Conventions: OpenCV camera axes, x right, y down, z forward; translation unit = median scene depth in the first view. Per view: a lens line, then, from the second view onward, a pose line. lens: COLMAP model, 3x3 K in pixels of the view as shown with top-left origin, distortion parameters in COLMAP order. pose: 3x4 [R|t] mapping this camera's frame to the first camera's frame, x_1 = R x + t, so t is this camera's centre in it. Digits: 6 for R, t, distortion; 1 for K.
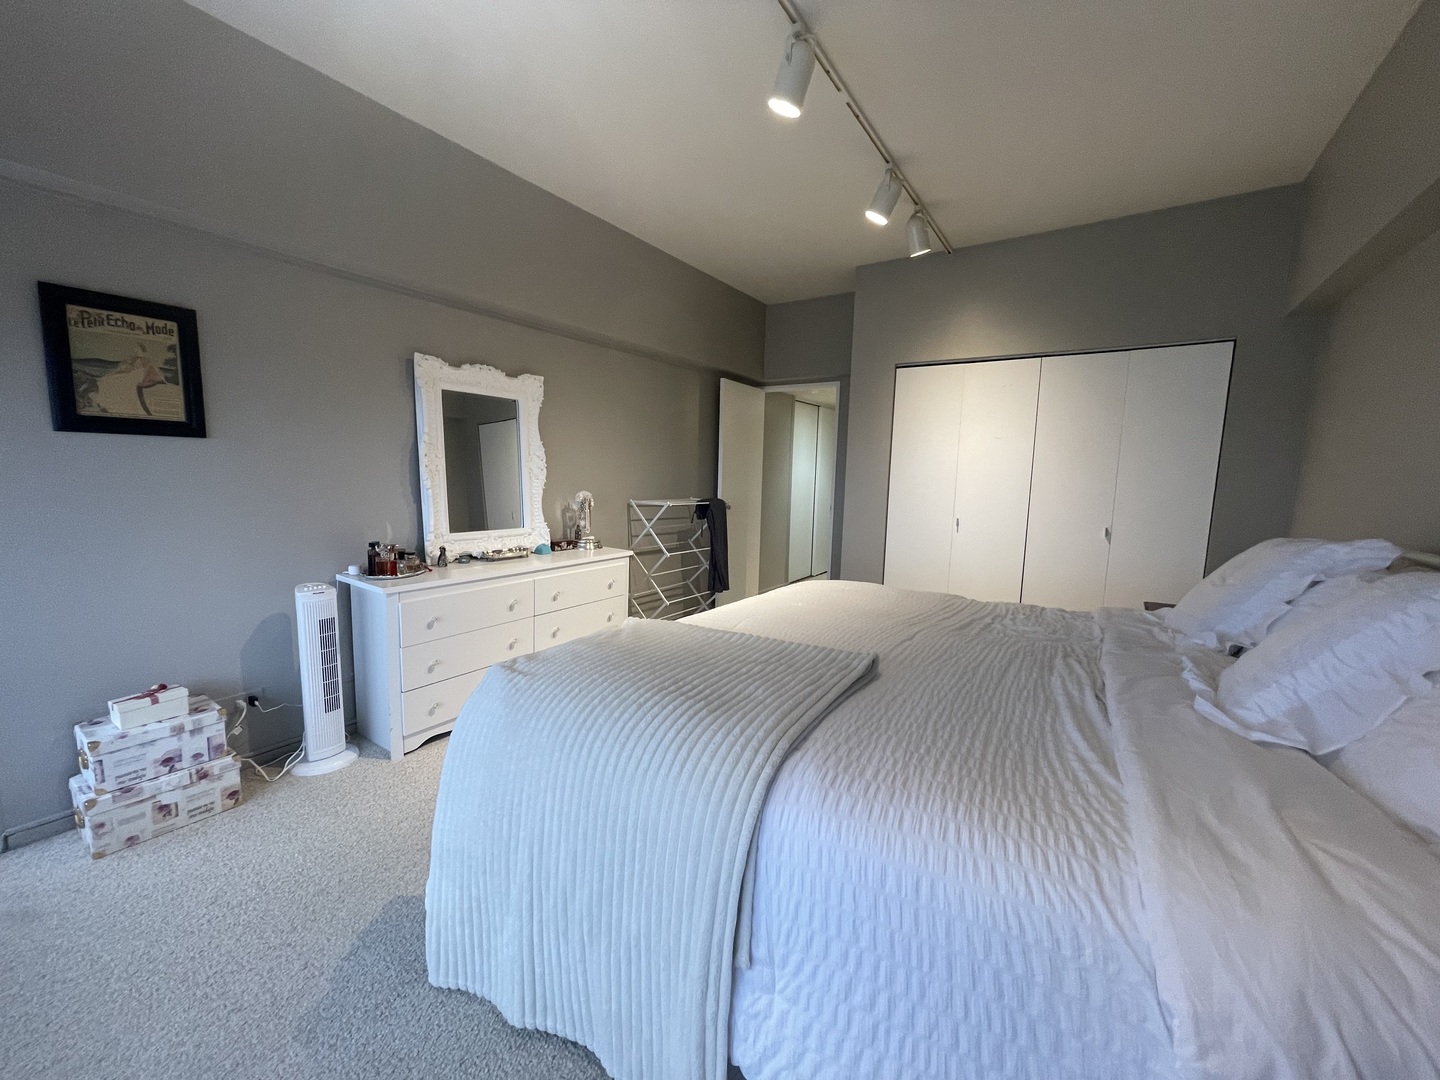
lens RADIAL K [[578.6, 0, 711.2], [0, 578.6, 544.0], [0, 0, 1]] dist [0.000543, -0.000934]
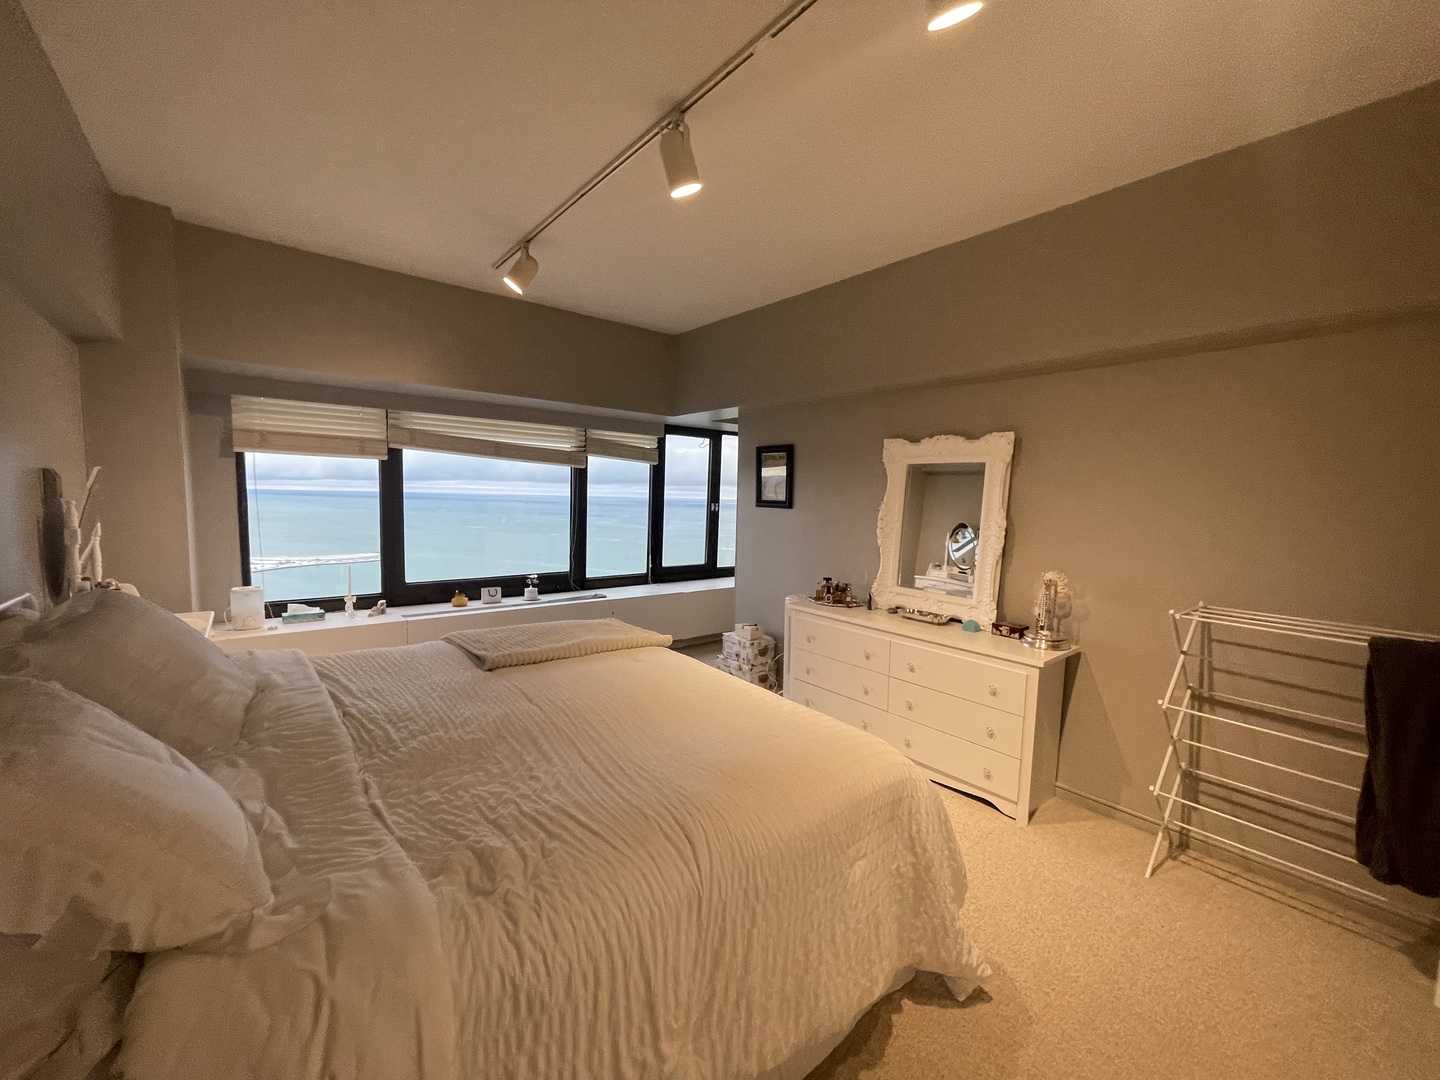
lens RADIAL K [[578.6, 0, 719.0], [0, 578.6, 542.9], [0, 0, 1]] dist [0.000543, -0.000934]
pose [[-0.295668, 0.053276, -0.953804, 0.763811], [-0.150512, 0.983375, 0.101584, -0.169645], [0.943359, 0.173594, -0.282734, 0.985262]]
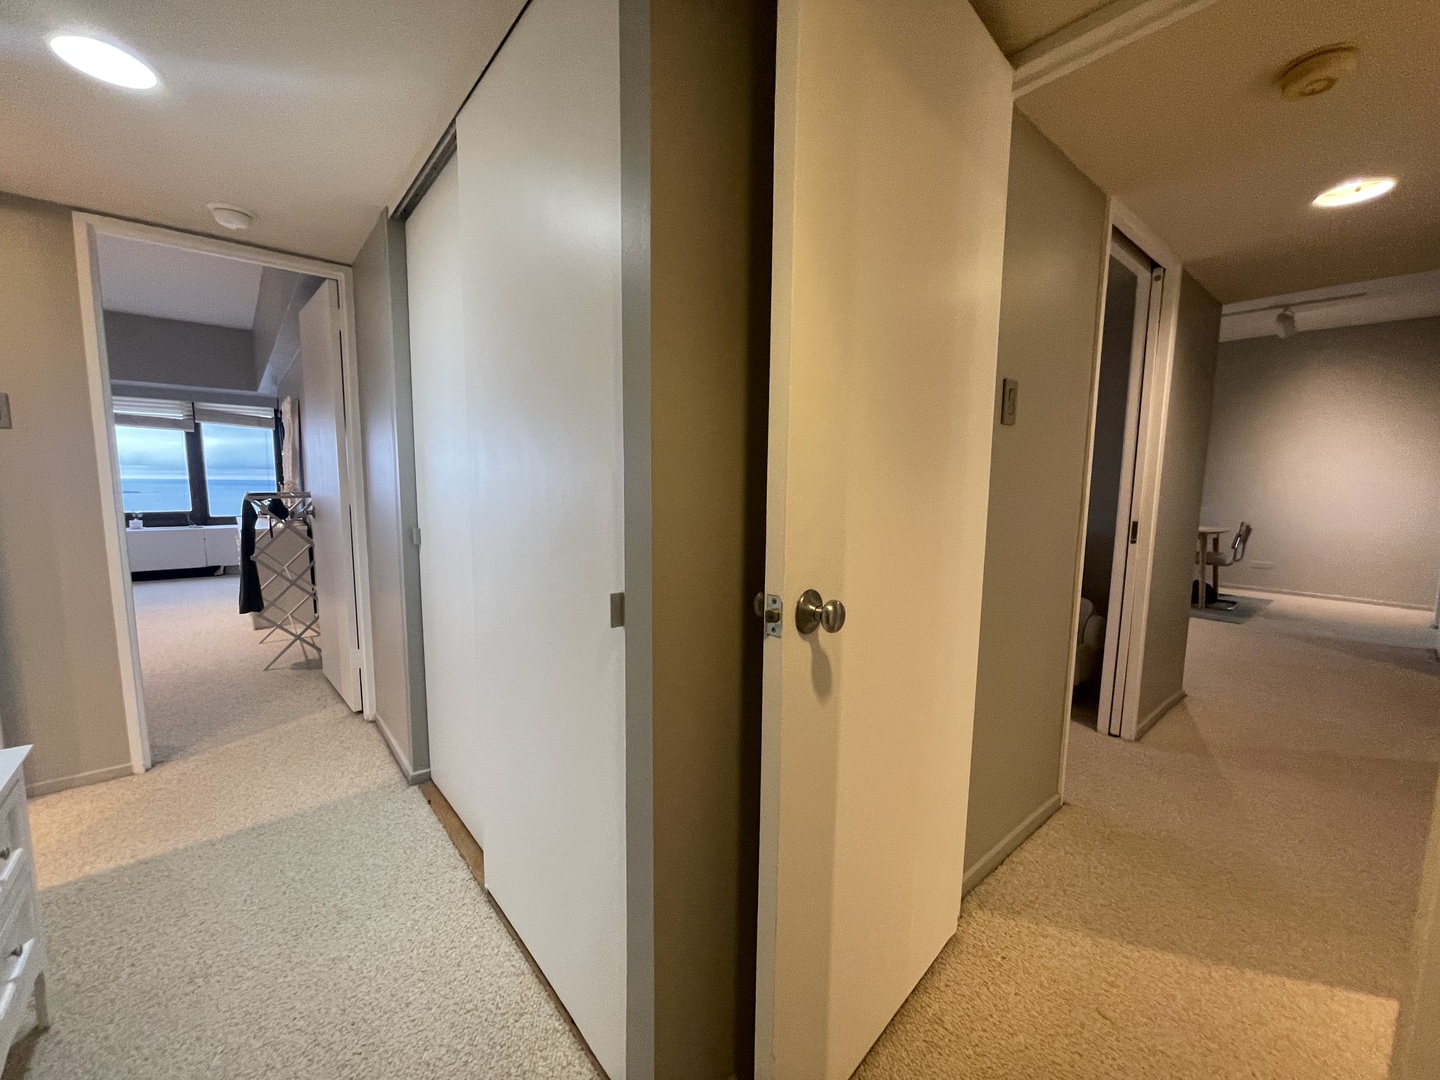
lens RADIAL K [[578.6, 0, 724.0], [0, 578.6, 546.5], [0, 0, 1]] dist [0.000543, -0.000934]
pose [[-0.263452, 0.088949, -0.960563, 0.905872], [-0.137439, 0.982121, 0.128641, -0.295800], [0.954832, 0.165910, -0.246517, 2.781805]]
